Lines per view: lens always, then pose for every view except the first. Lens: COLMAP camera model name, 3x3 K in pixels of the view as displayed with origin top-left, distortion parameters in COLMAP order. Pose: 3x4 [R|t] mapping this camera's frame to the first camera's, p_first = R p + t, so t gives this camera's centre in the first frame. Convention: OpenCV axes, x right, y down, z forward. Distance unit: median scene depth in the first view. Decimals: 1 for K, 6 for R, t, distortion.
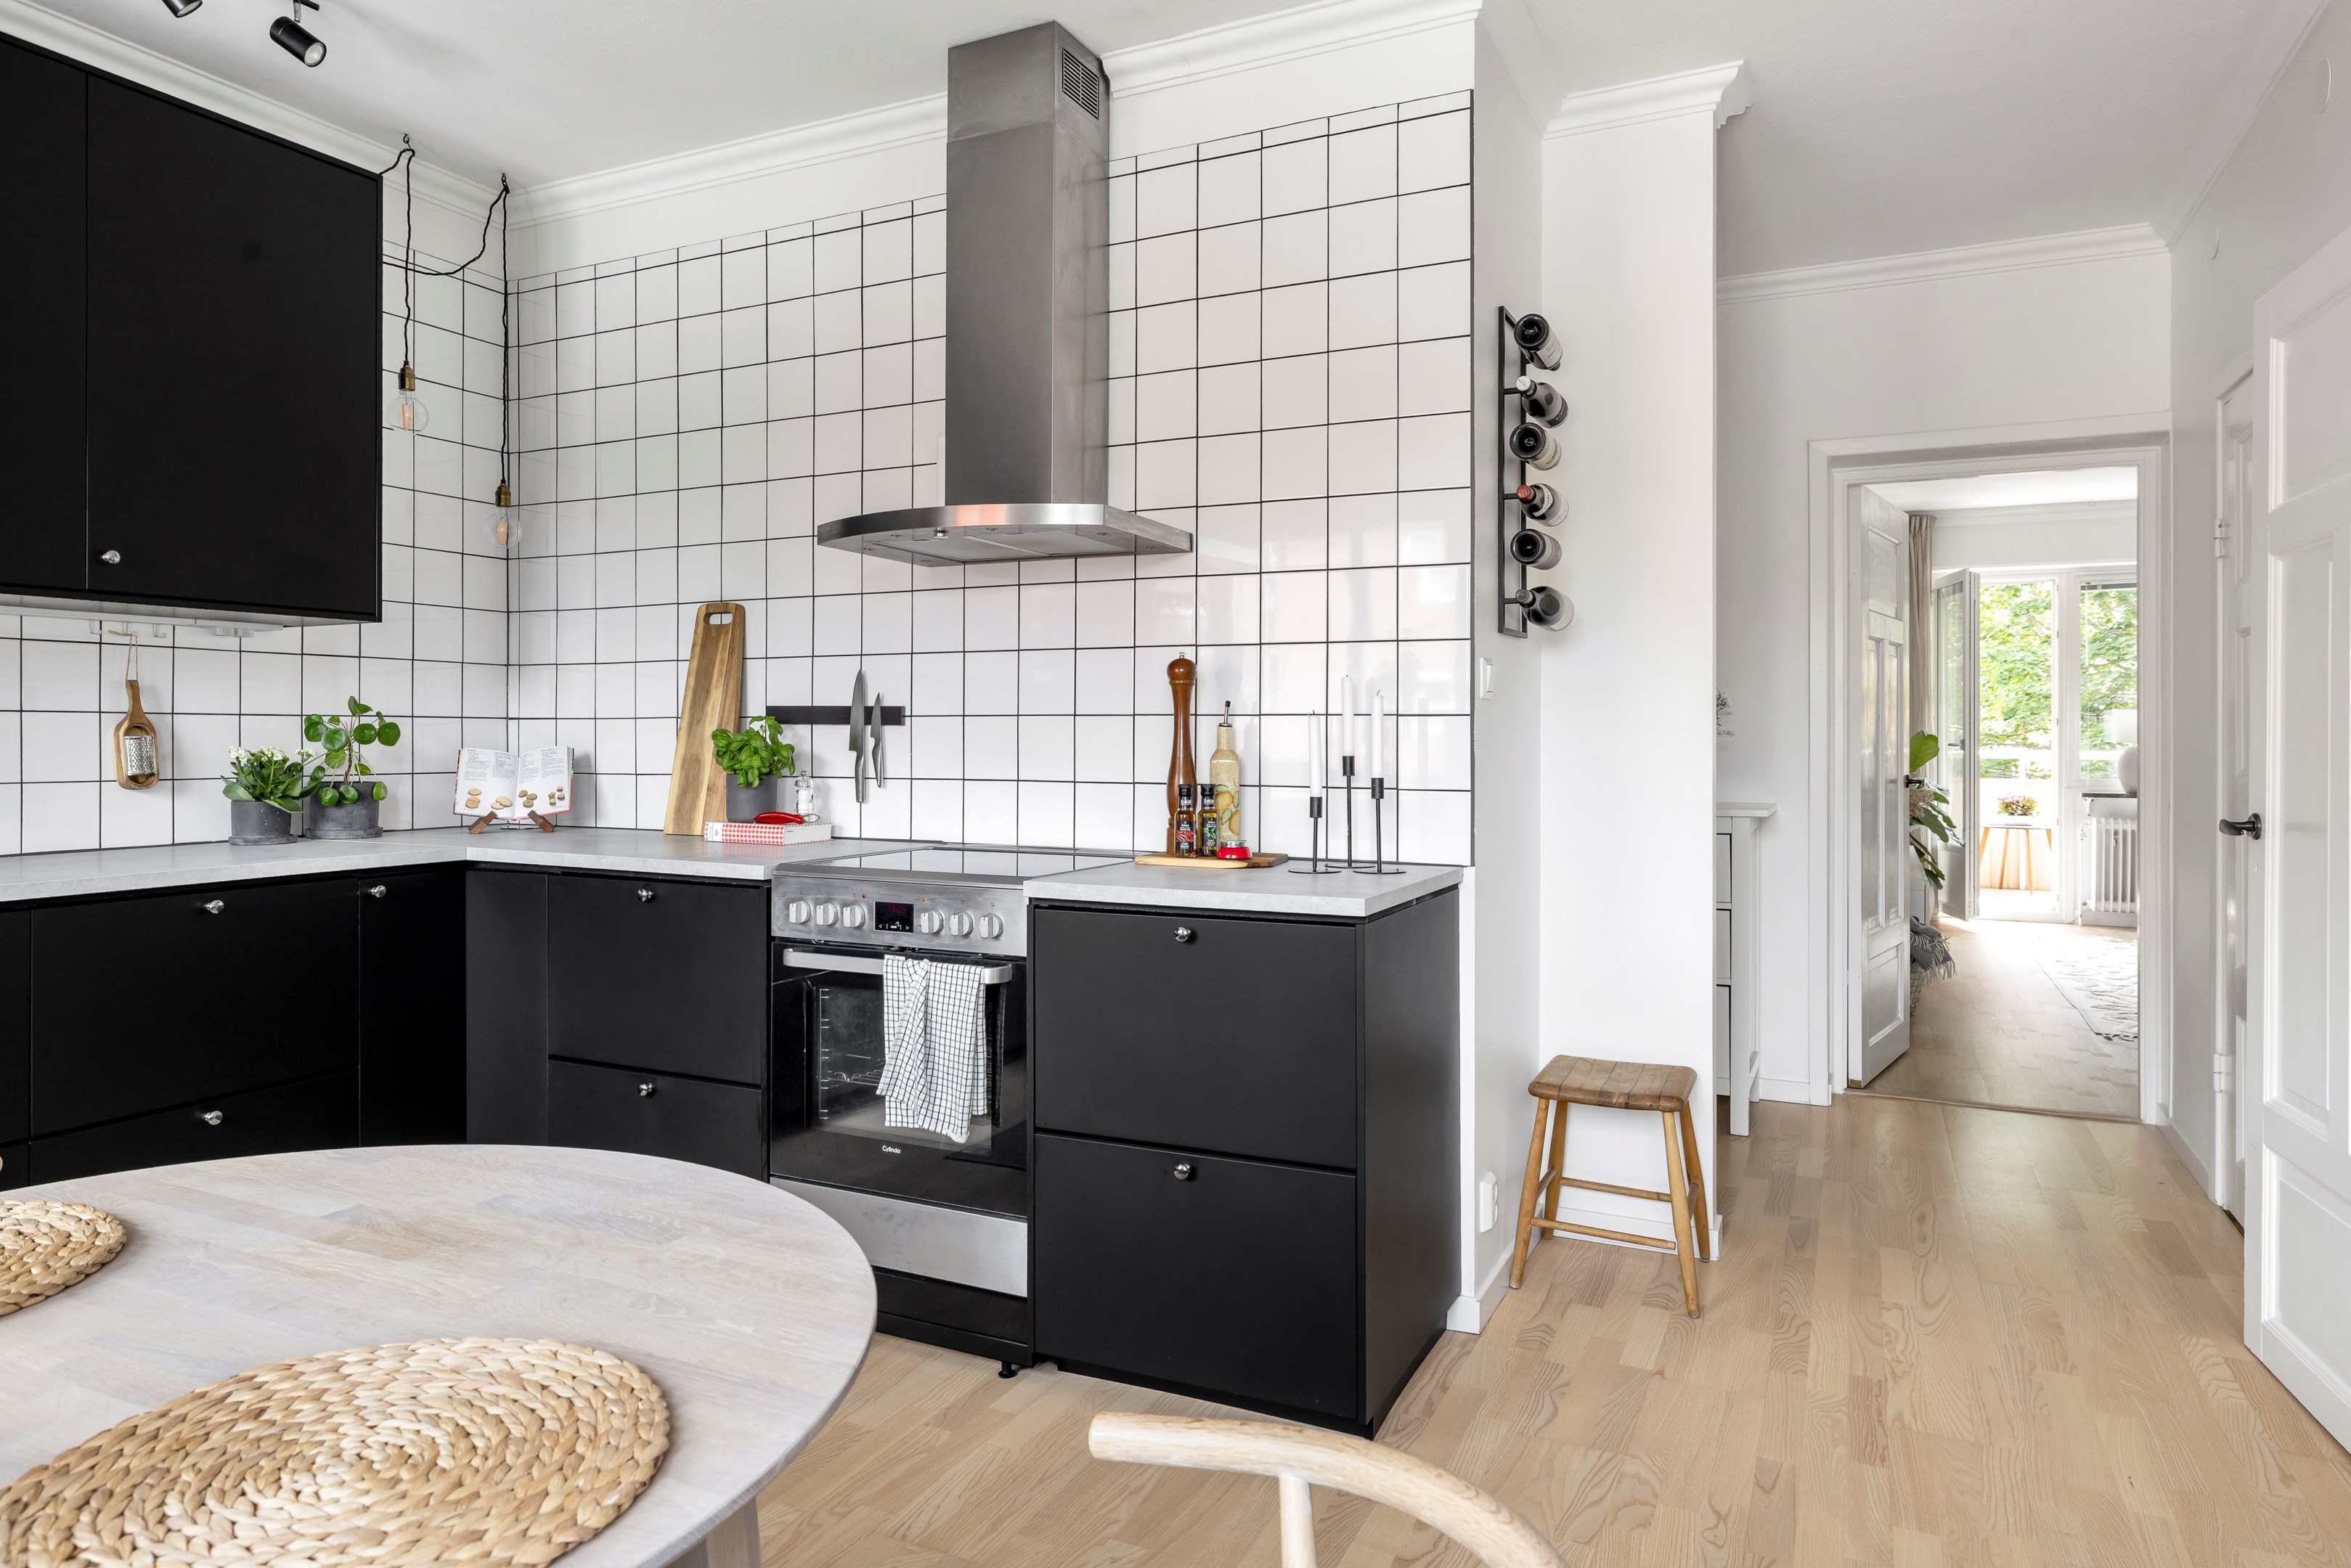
lens RADIAL K [[1430.7, 0, 1177.1], [0, 1430.7, 726.6], [0, 0, 1]] dist [0.003160, 0.002771]
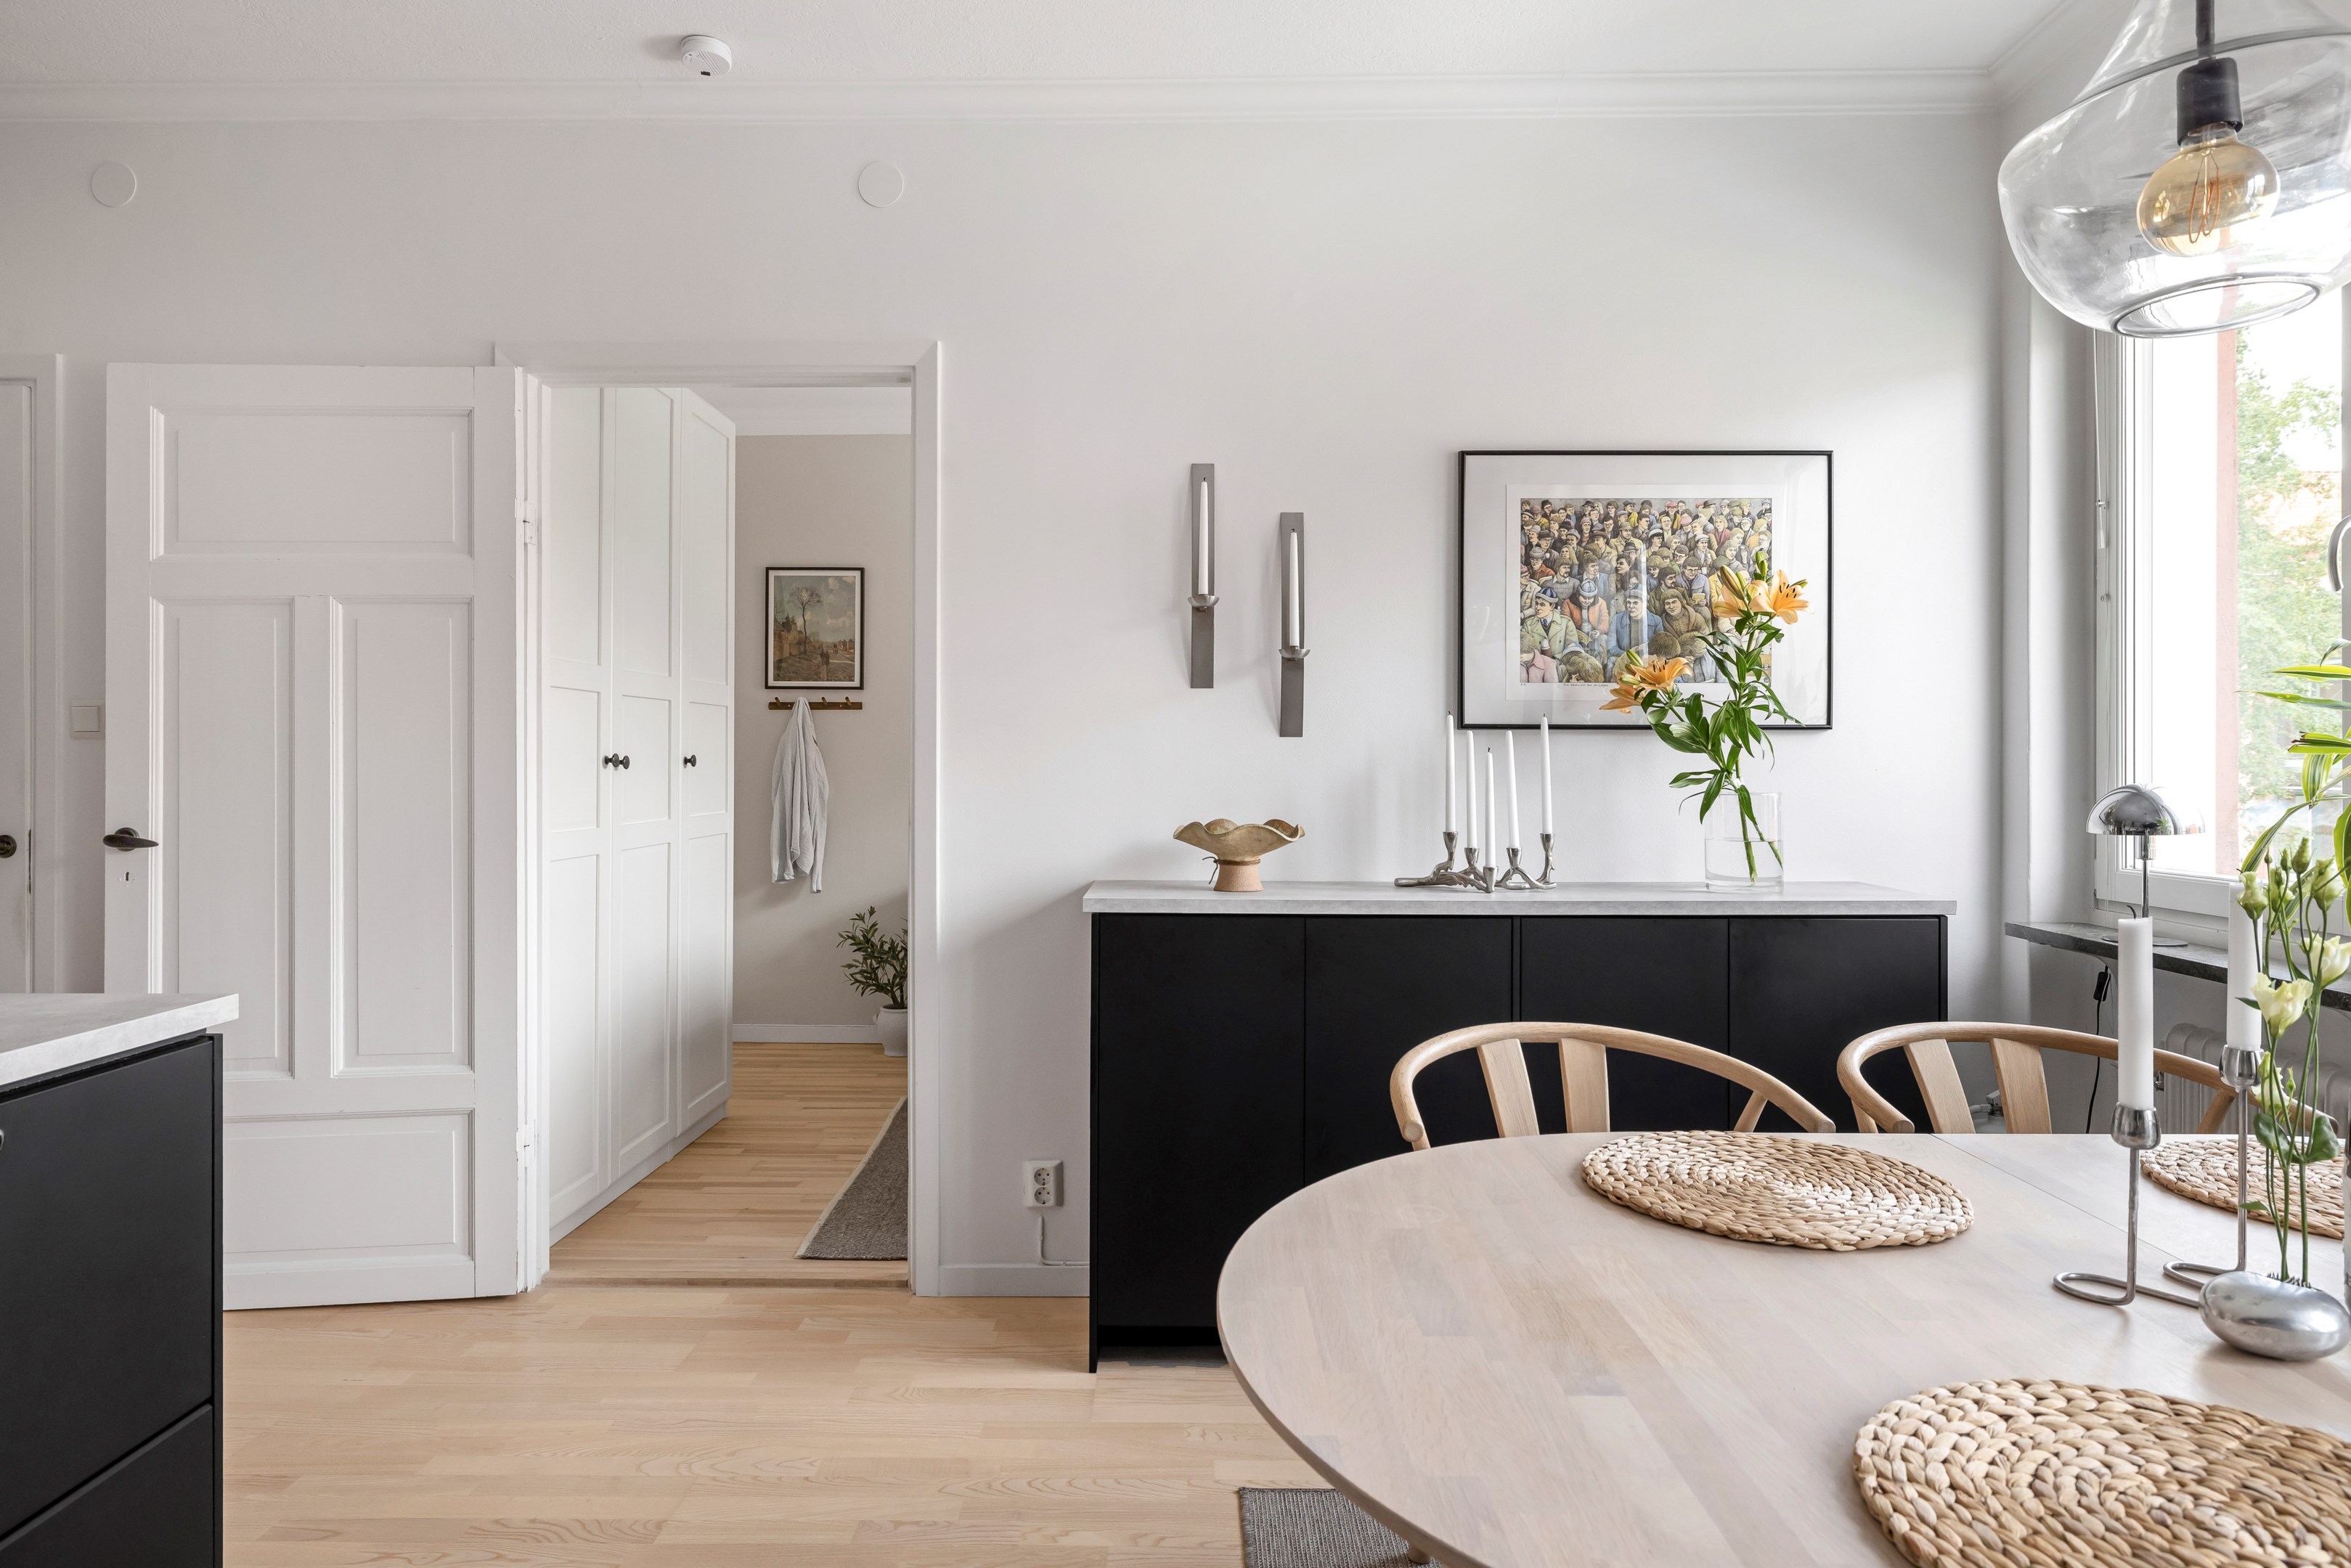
lens RADIAL K [[1342.1, 0, 1174.1], [0, 1342.1, 771.3], [0, 0, 1]] dist [-0.002037, -0.000390]
pose [[-0.409872, -0.009821, 0.912090, -0.450276], [-0.003667, 0.999952, 0.009119, 0.003697], [-0.912136, 0.000393, -0.409888, 0.593907]]
